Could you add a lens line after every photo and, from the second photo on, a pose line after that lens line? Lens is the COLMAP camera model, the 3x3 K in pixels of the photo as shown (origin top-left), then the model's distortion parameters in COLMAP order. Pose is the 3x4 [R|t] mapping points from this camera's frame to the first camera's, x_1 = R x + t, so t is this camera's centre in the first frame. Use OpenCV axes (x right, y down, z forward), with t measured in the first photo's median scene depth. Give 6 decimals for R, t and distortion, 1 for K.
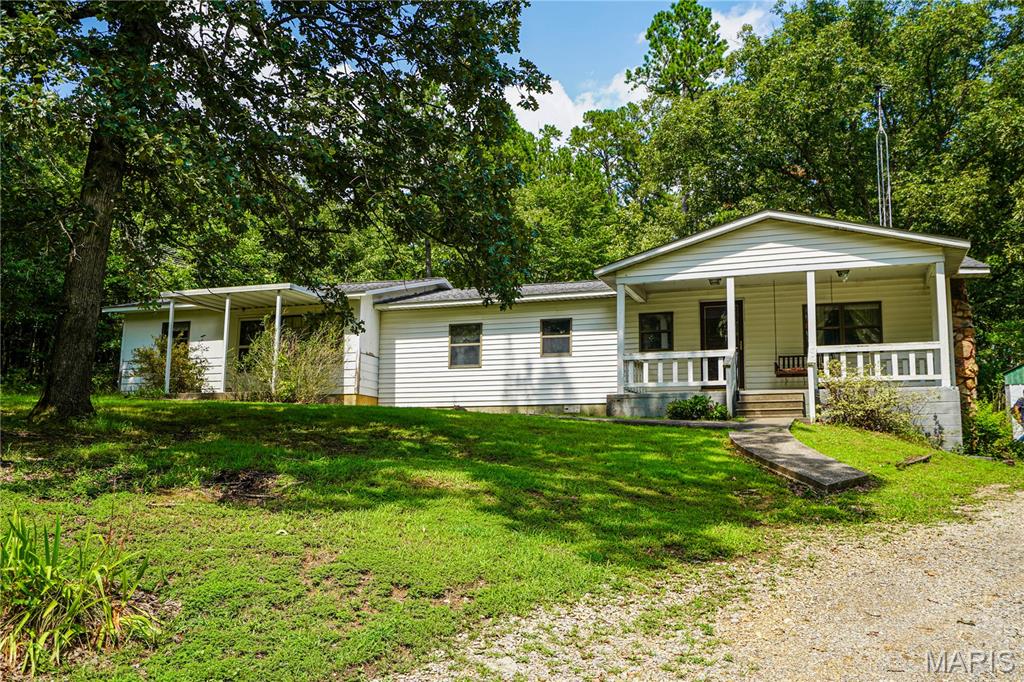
lens RADIAL K [[936.1, 0, 508.2], [0, 936.1, 338.4], [0, 0, 1]] dist [0.014643, 0.000000]
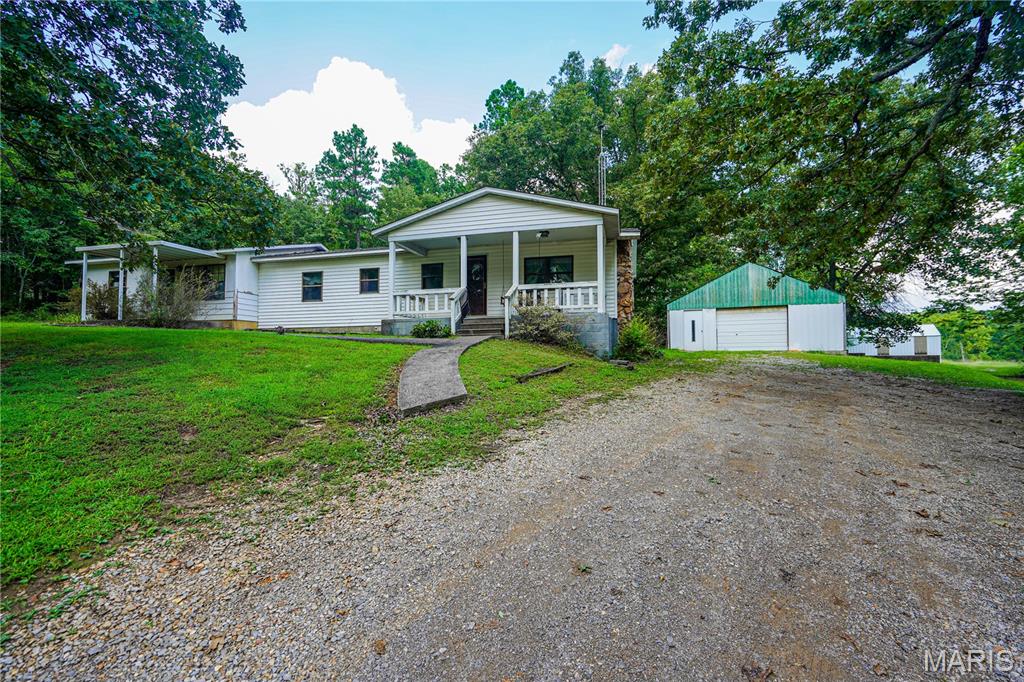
lens RADIAL K [[465.2, 0, 509.5], [0, 465.2, 336.3], [0, 0, 1]] dist [0.003519, 0.001732]
pose [[0.994811, -0.011968, 0.101035, 0.236661], [0.001097, 0.994262, 0.106968, 0.010445], [-0.101736, -0.106302, 0.989116, 0.285129]]
